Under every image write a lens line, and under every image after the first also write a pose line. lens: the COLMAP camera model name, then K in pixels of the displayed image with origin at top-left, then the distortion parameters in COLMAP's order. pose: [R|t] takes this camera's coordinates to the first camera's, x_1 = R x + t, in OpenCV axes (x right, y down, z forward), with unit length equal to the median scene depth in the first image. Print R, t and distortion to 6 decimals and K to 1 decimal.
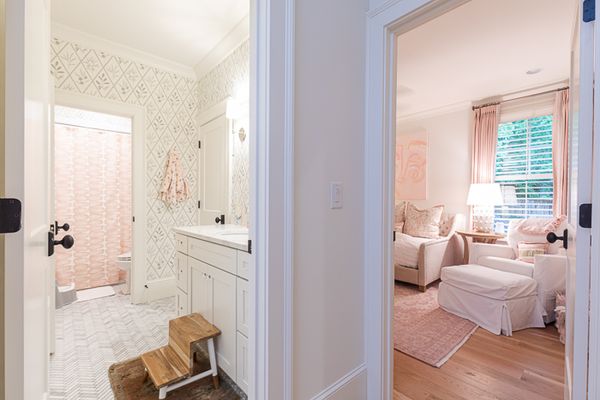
lens RADIAL K [[266.5, 0, 298.4], [0, 266.5, 202.9], [0, 0, 1]] dist [0.003310, 0.000112]
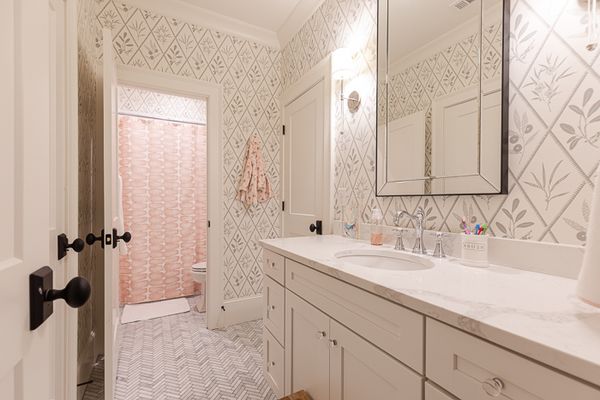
lens RADIAL K [[266.5, 0, 298.4], [0, 266.5, 202.9], [0, 0, 1]] dist [0.003310, 0.000112]
pose [[0.973304, -0.001050, -0.229519, -0.194129], [0.000835, 0.999999, -0.001032, -0.002869], [0.229520, 0.000813, 0.973304, 0.318703]]
